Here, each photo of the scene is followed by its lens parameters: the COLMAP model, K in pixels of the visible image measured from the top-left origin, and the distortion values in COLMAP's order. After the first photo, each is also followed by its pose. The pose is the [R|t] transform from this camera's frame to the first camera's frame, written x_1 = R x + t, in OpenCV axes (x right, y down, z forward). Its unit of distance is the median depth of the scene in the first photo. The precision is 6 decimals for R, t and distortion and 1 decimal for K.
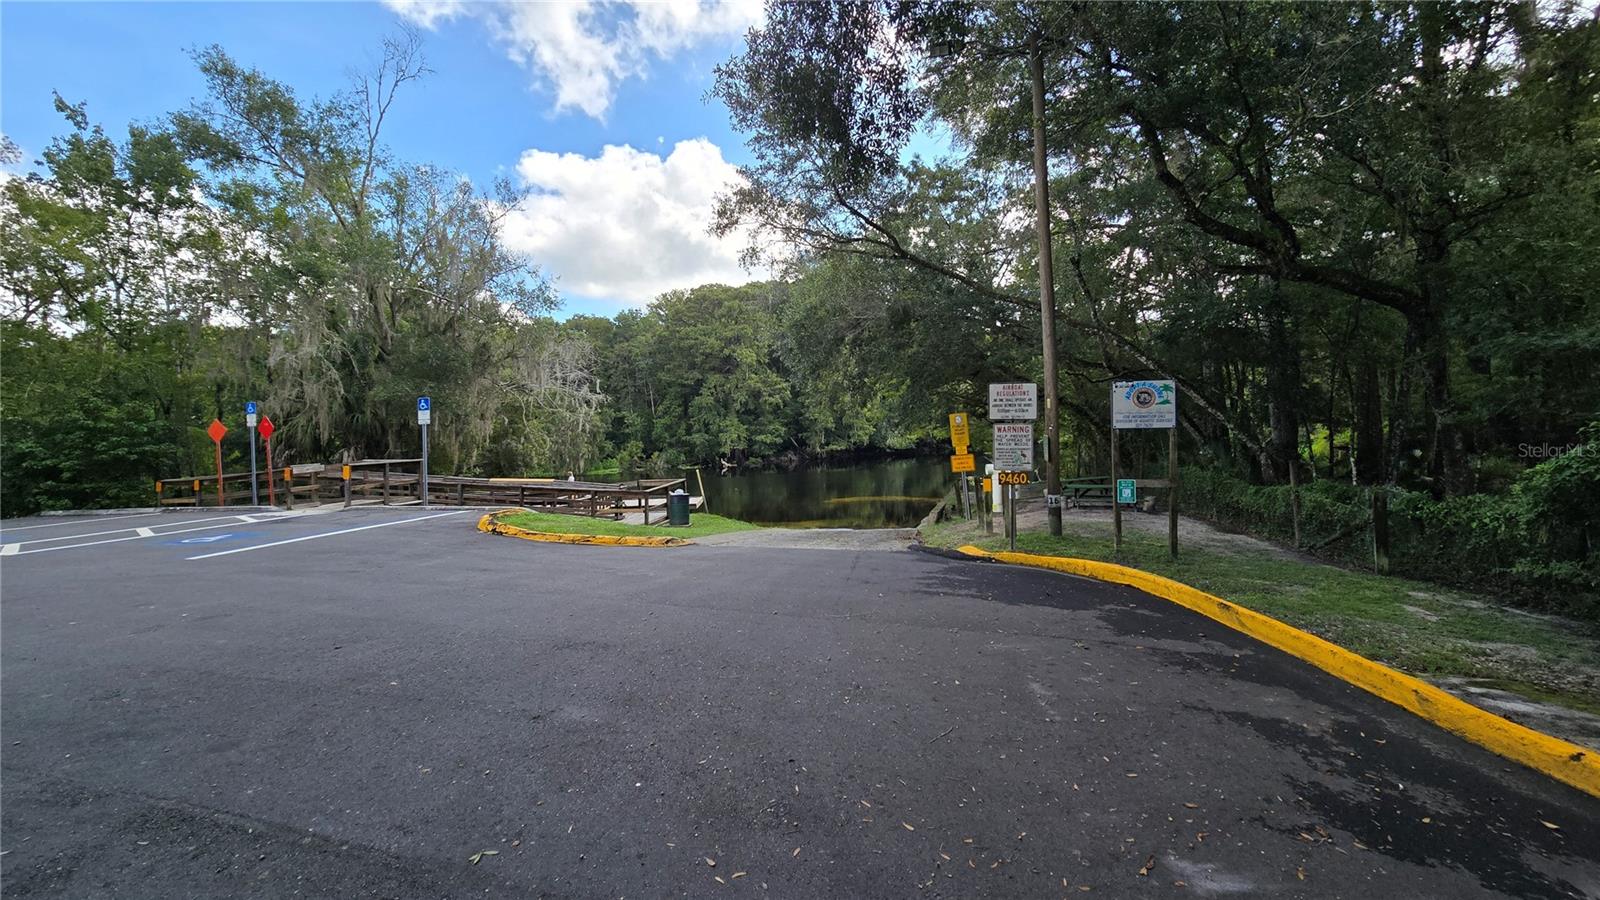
lens RADIAL K [[656.3, 0, 789.9], [0, 656.3, 441.6], [0, 0, 1]] dist [-0.004798, 0.000895]
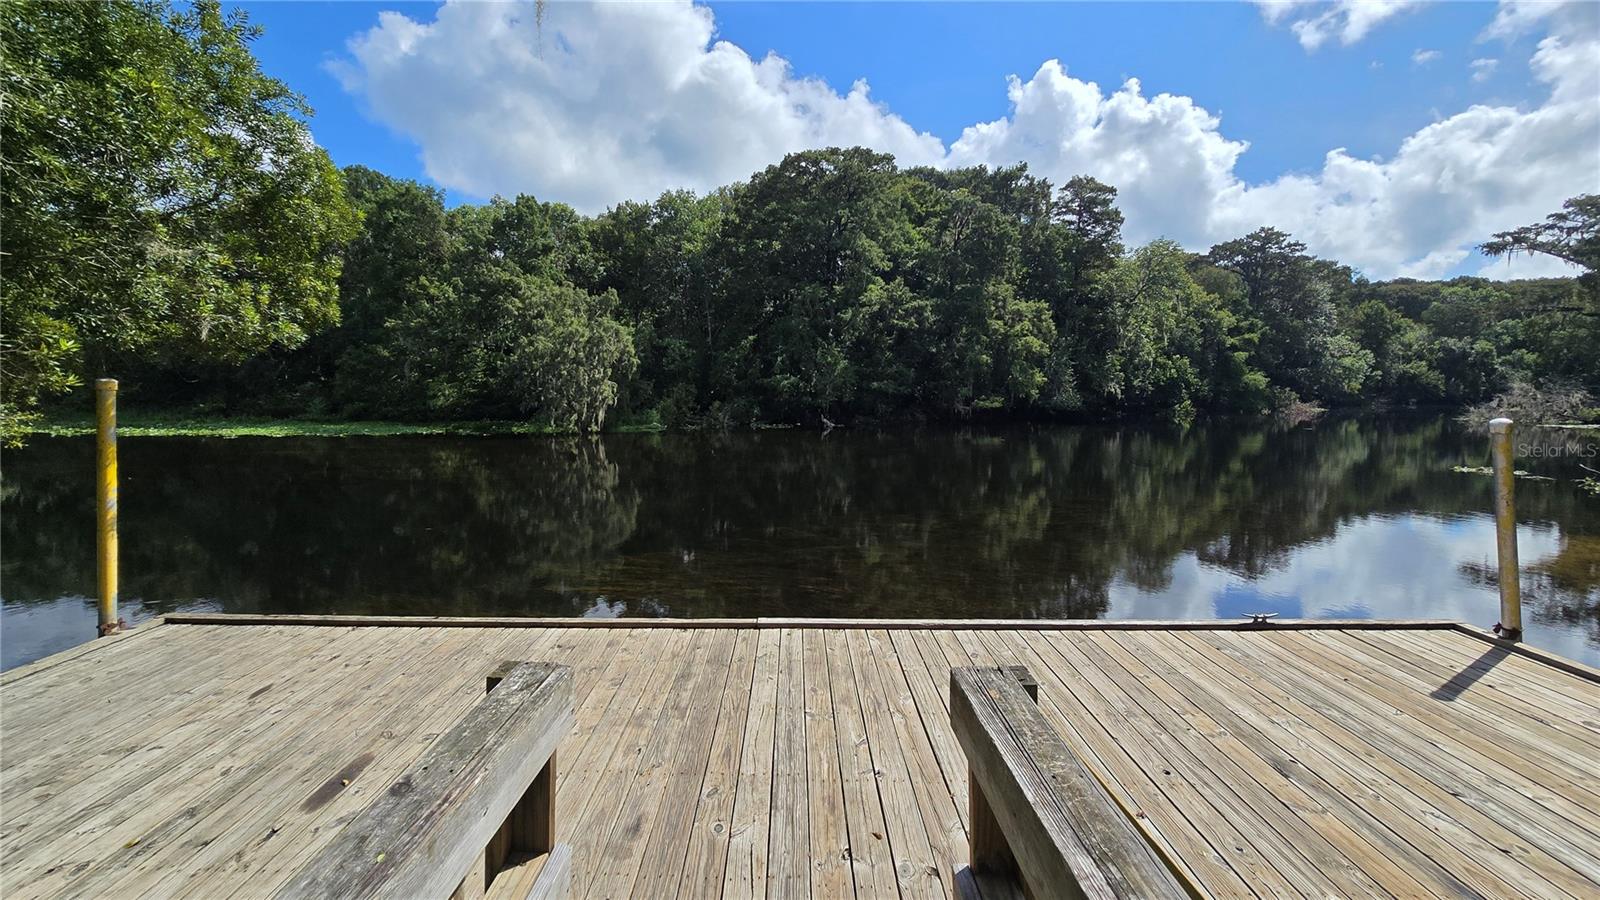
lens RADIAL K [[656.3, 0, 800.5], [0, 656.3, 436.0], [0, 0, 1]] dist [-0.004798, 0.000895]
pose [[0.999150, 0.035176, -0.021481, -0.104720], [-0.034161, 0.998359, 0.045957, 0.017296], [0.023062, -0.045184, 0.998712, 0.347419]]
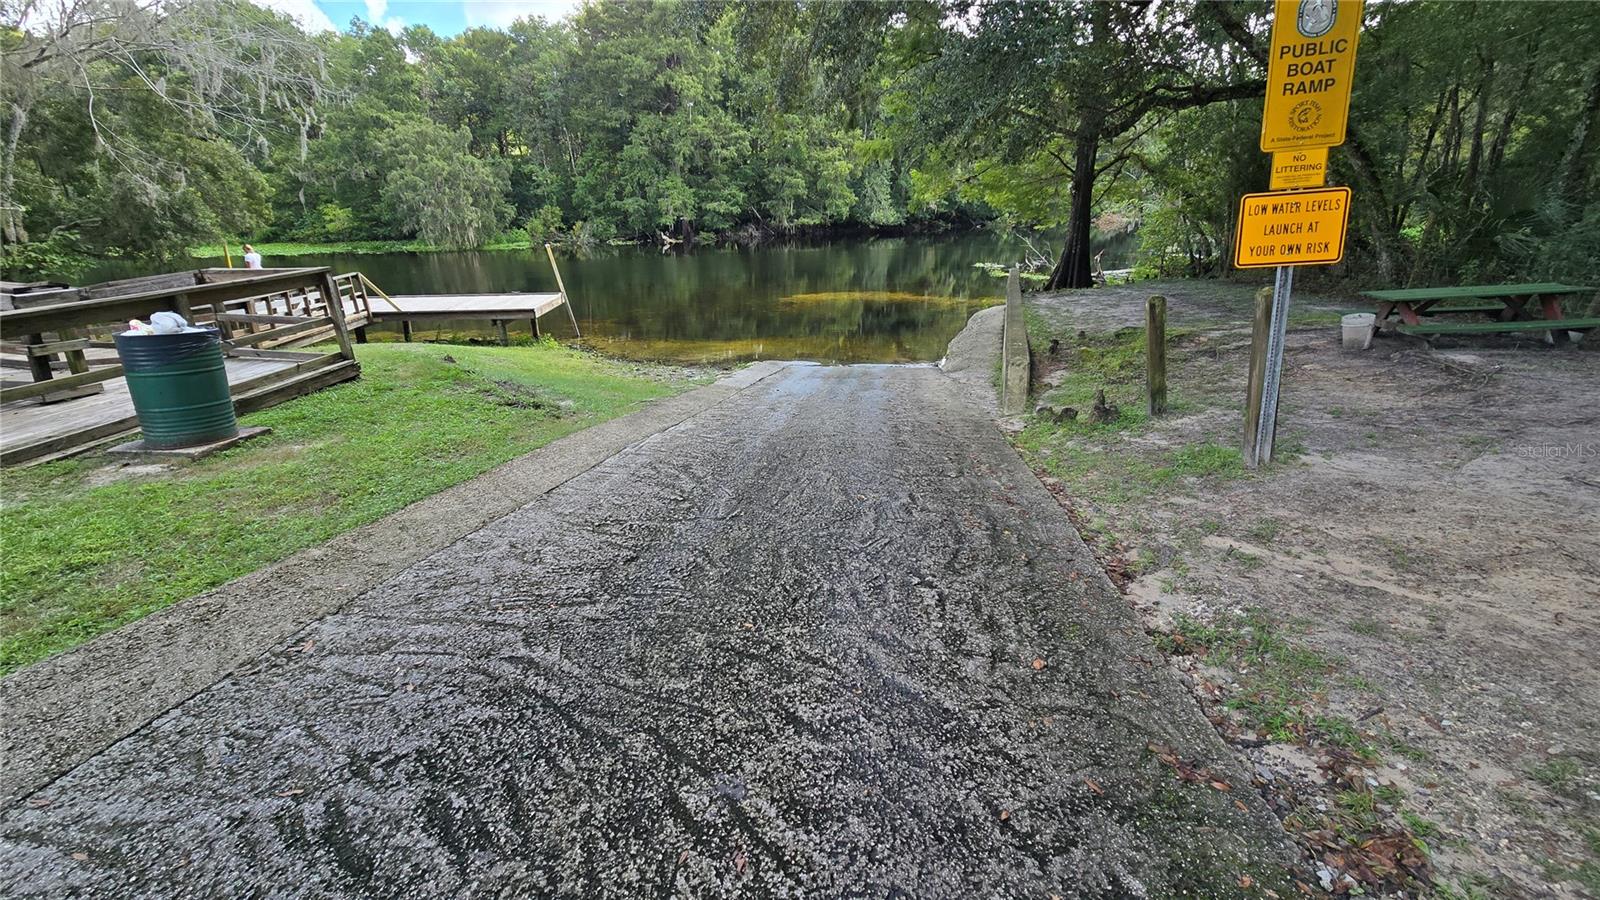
lens RADIAL K [[656.3, 0, 804.6], [0, 656.3, 439.5], [0, 0, 1]] dist [-0.004798, 0.000895]
pose [[0.998138, 0.003595, 0.060889, 0.018681], [-0.022827, 0.947736, 0.318237, 0.007147], [-0.056563, -0.319035, 0.946054, 0.160168]]
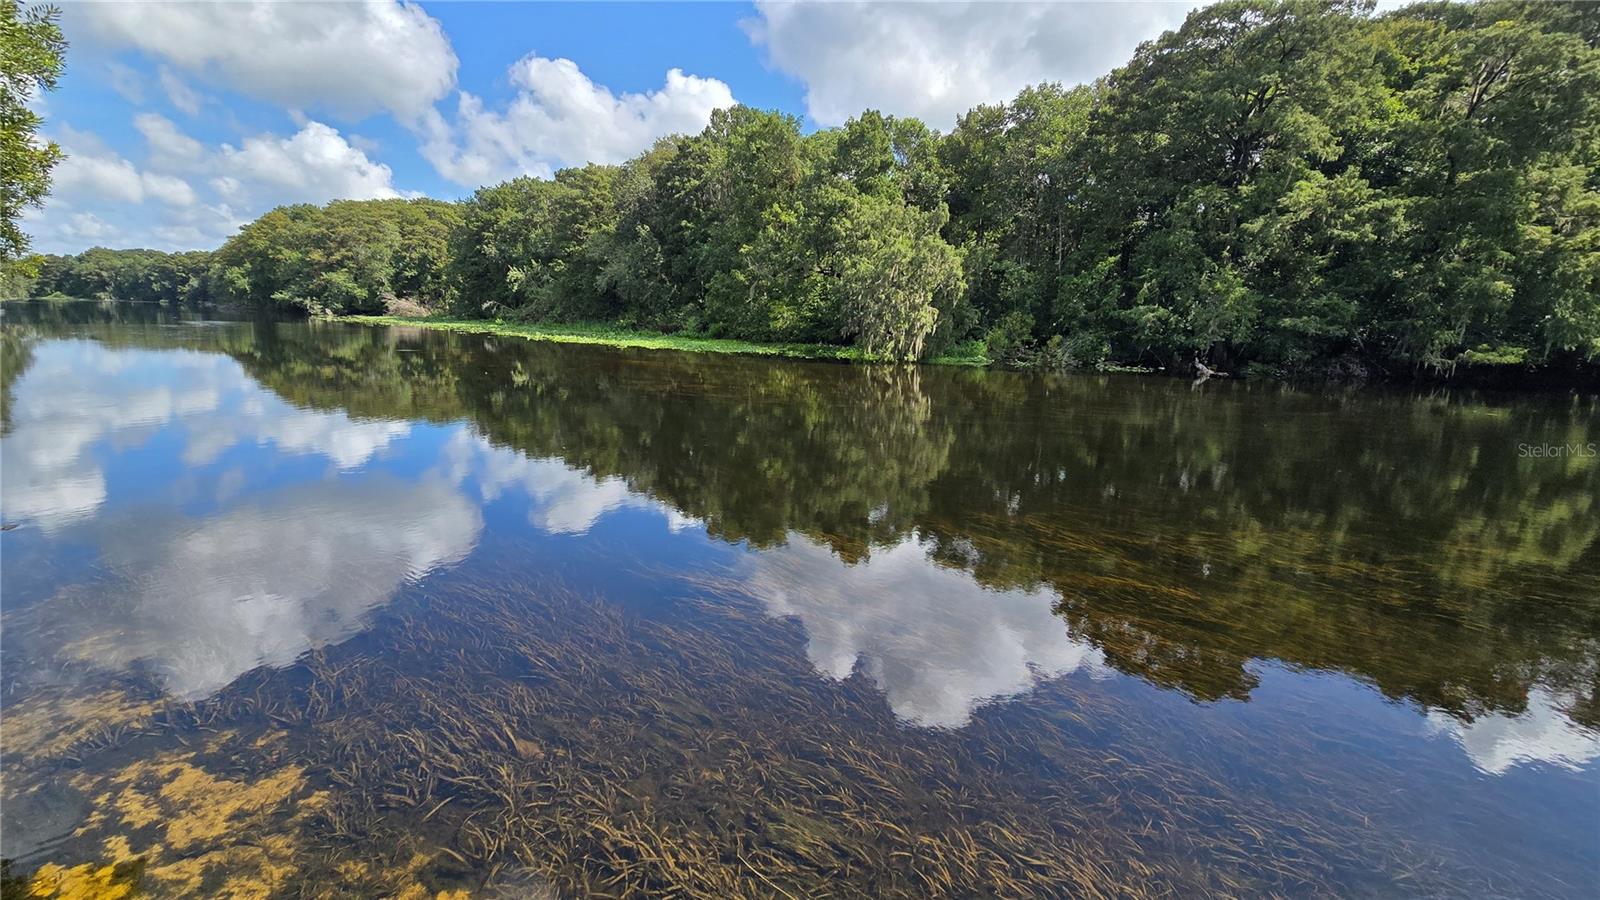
lens RADIAL K [[656.3, 0, 793.9], [0, 656.3, 435.9], [0, 0, 1]] dist [-0.004798, 0.000895]
pose [[0.847072, 0.155511, -0.508218, -0.095798], [-0.073006, 0.981216, 0.178563, 0.016679], [0.526440, -0.114153, 0.842514, 0.397977]]
